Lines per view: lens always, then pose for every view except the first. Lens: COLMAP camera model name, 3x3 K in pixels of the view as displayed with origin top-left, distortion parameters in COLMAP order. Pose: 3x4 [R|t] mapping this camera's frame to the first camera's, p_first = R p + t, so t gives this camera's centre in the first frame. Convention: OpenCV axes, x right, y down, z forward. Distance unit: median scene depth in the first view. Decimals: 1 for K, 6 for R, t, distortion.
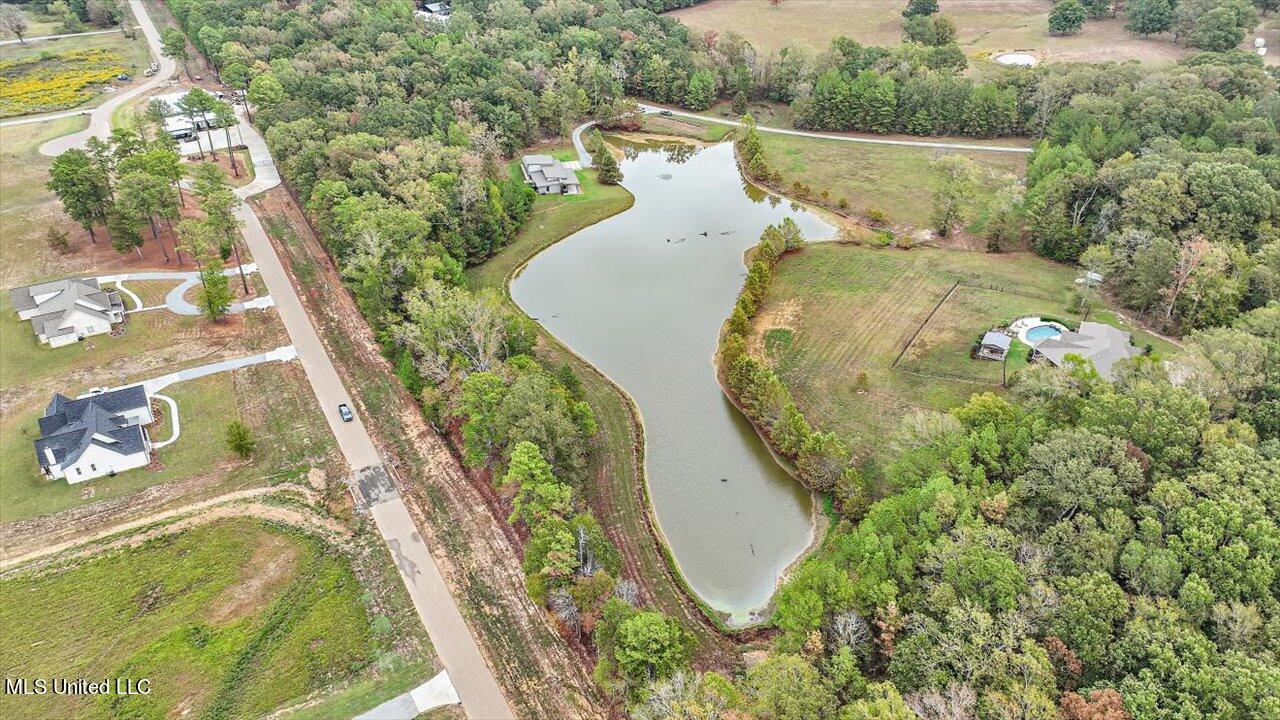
lens RADIAL K [[904.4, 0, 643.8], [0, 904.4, 355.8], [0, 0, 1]] dist [-0.001916, 0.021933]
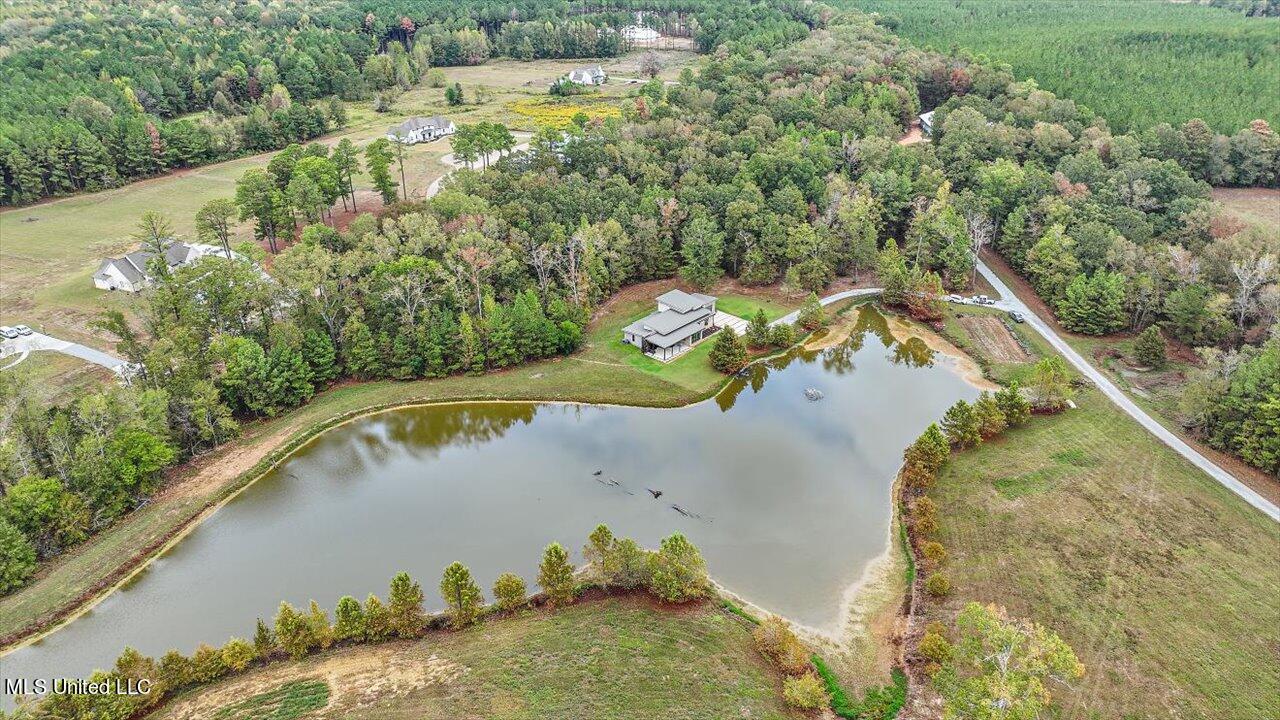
lens RADIAL K [[904.4, 0, 643.8], [0, 904.4, 355.8], [0, 0, 1]] dist [-0.001916, 0.021933]
pose [[0.565416, 0.364427, -0.739931, 0.340818], [-0.439260, 0.892339, 0.103832, -0.200696], [0.698109, 0.266314, 0.664621, 0.438936]]
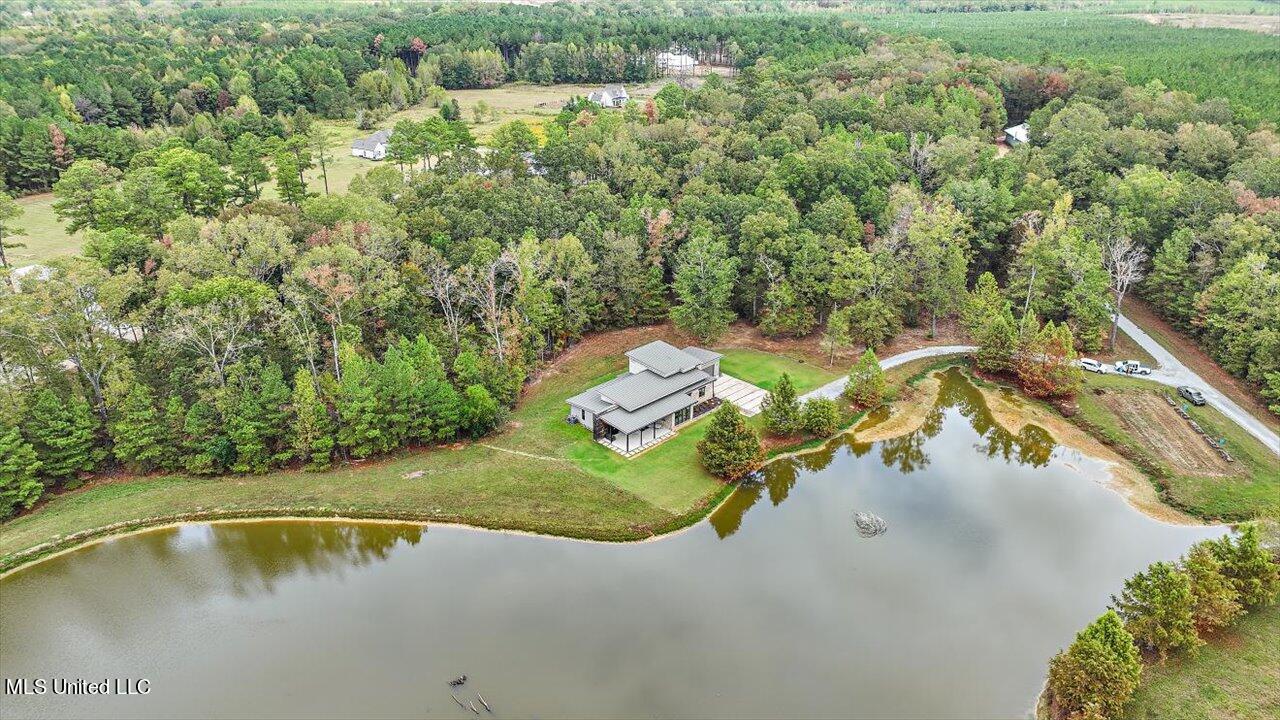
lens RADIAL K [[904.4, 0, 643.8], [0, 904.4, 355.8], [0, 0, 1]] dist [-0.001916, 0.021933]
pose [[0.516787, 0.334304, -0.788145, 0.202317], [-0.457534, 0.885956, 0.075787, -0.208031], [0.723598, 0.321438, 0.610806, 0.597927]]
